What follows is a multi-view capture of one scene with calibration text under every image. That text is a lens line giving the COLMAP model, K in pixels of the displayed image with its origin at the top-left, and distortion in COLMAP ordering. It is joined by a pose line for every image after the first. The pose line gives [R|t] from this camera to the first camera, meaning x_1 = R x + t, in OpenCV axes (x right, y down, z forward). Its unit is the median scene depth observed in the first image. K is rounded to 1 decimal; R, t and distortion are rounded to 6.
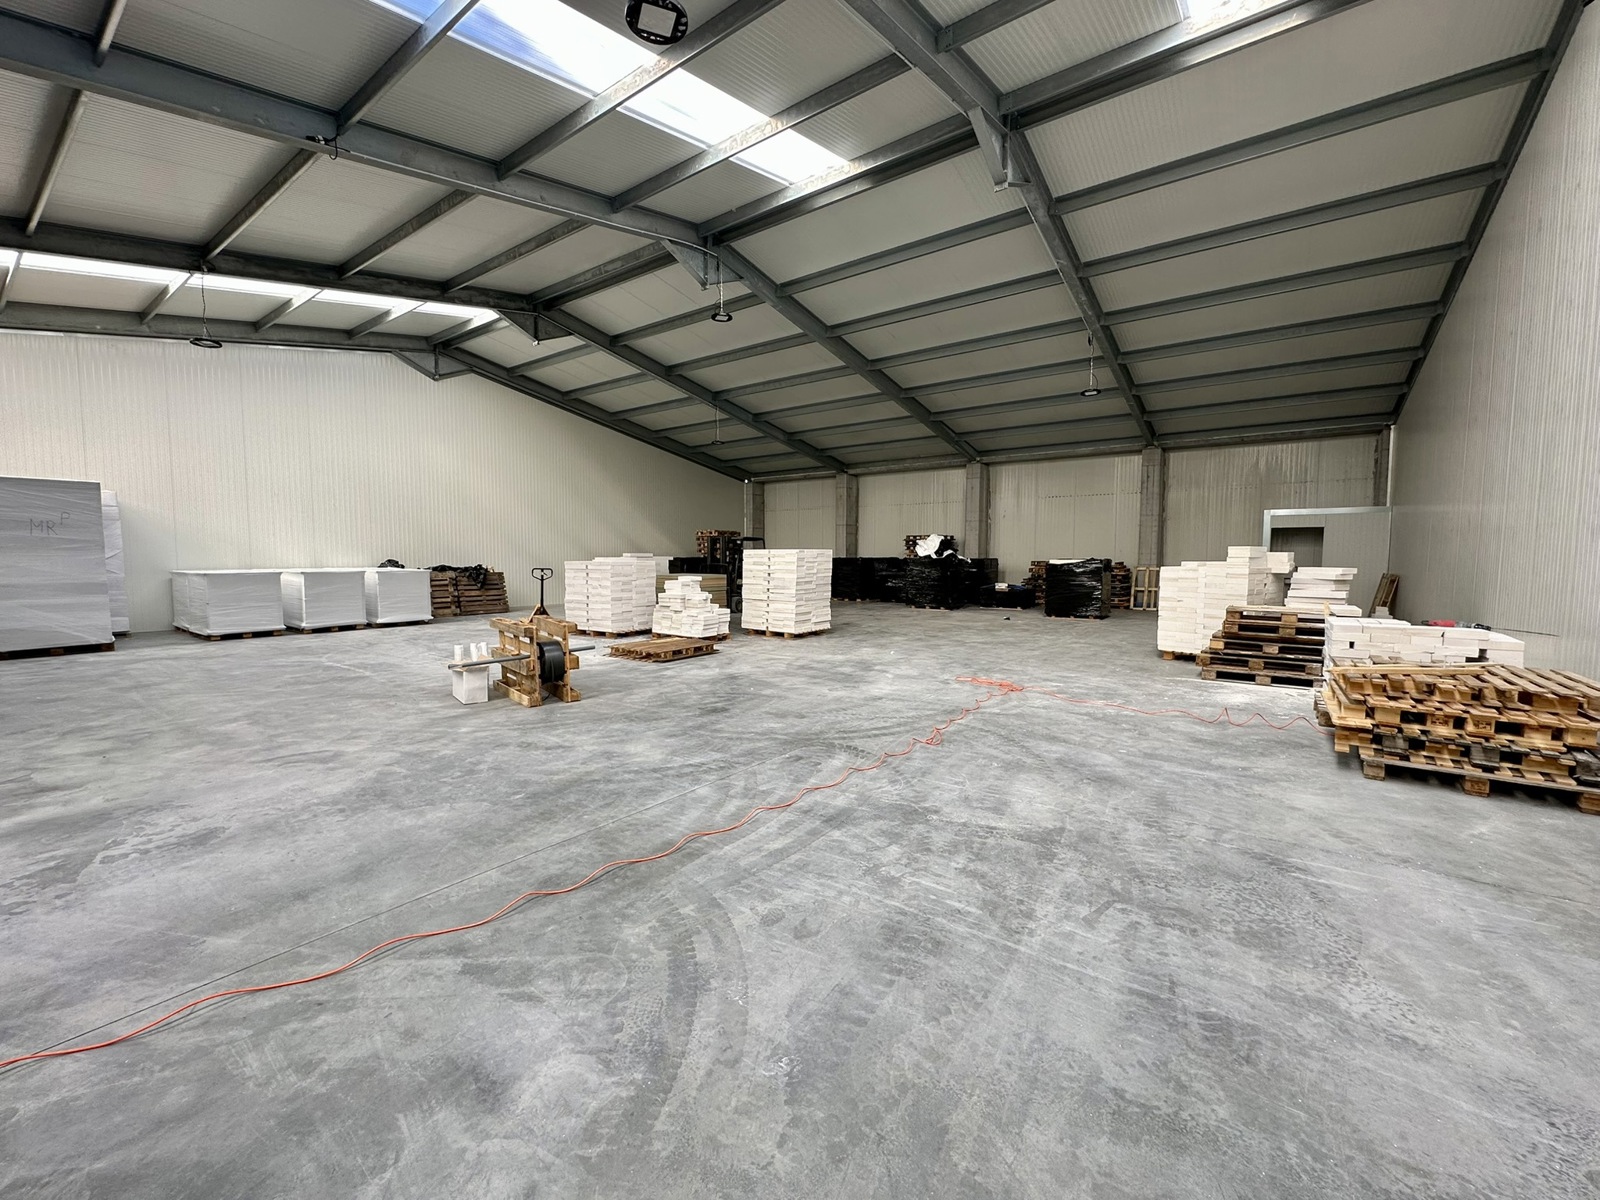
lens RADIAL K [[634.5, 0, 804.5], [0, 634.5, 600.8], [0, 0, 1]] dist [-0.002728, 0.000258]
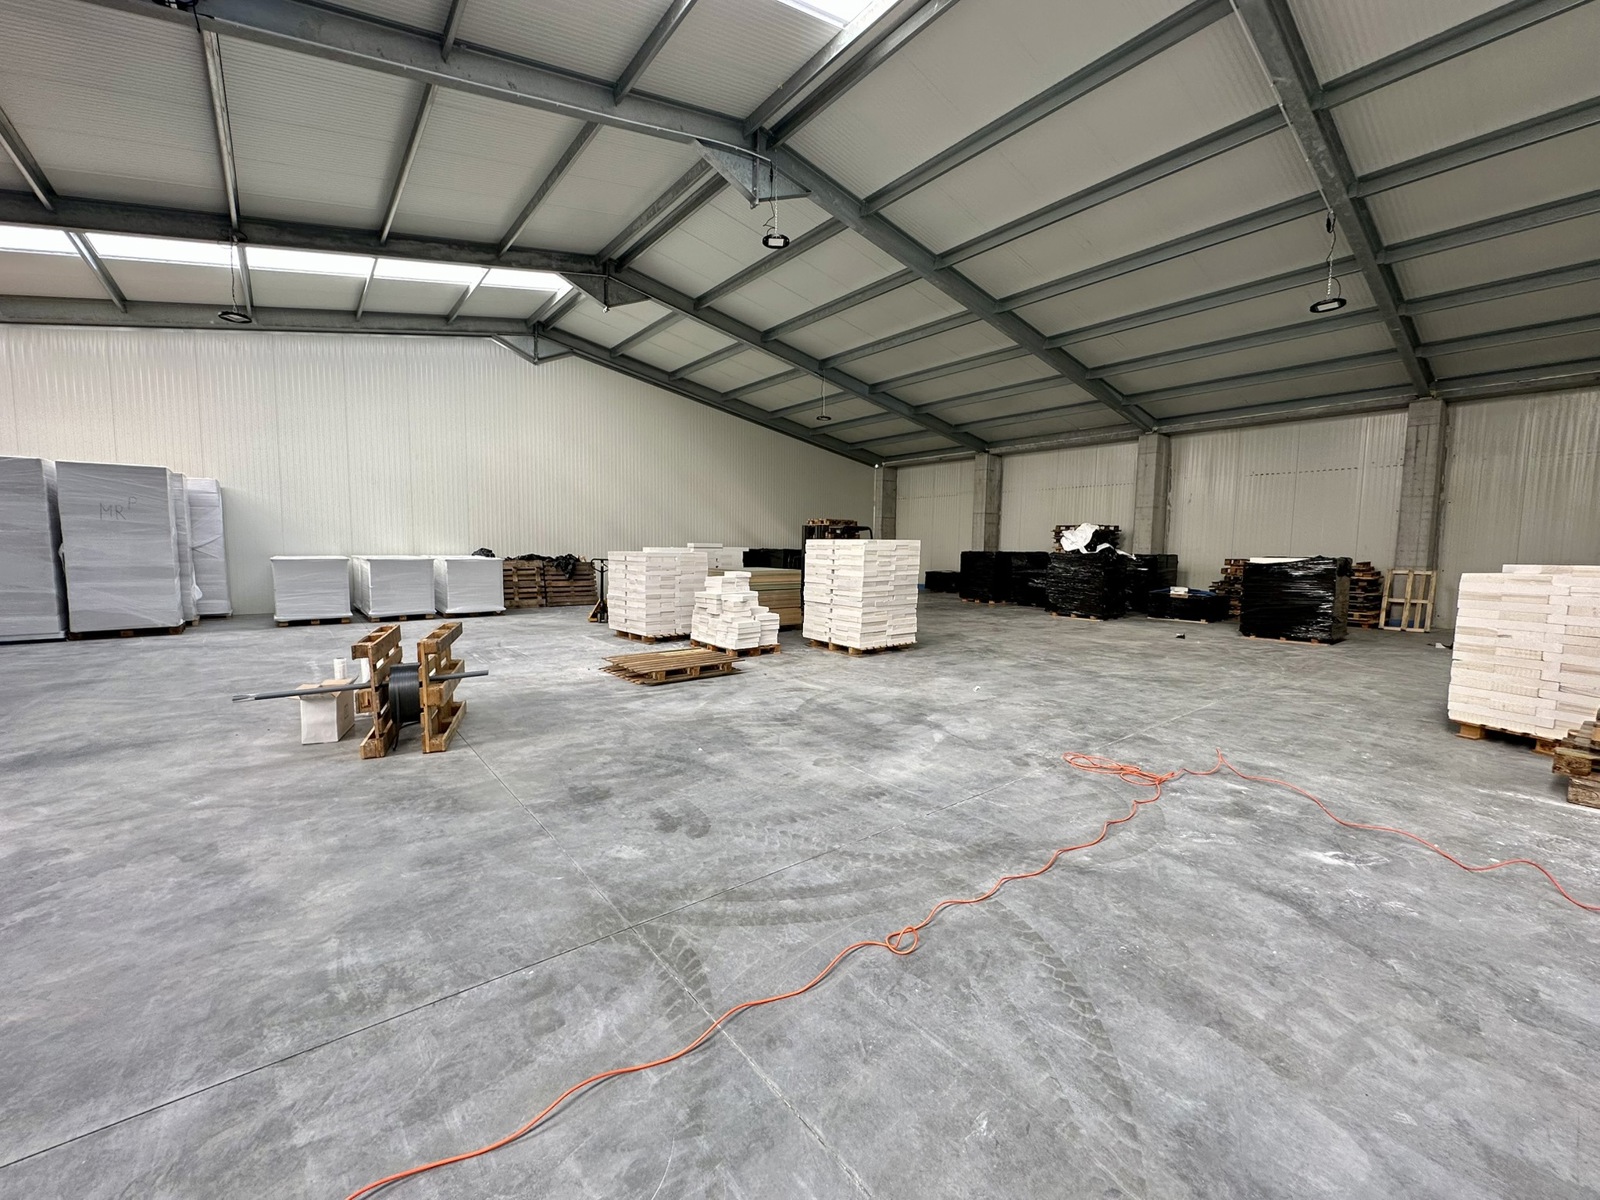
lens RADIAL K [[634.5, 0, 798.4], [0, 634.5, 602.1], [0, 0, 1]] dist [-0.002728, 0.000258]
pose [[0.965818, 0.032594, -0.257163, 0.086017], [-0.029066, 0.999424, 0.017507, -0.013183], [0.257585, -0.009434, 0.966210, 0.190892]]
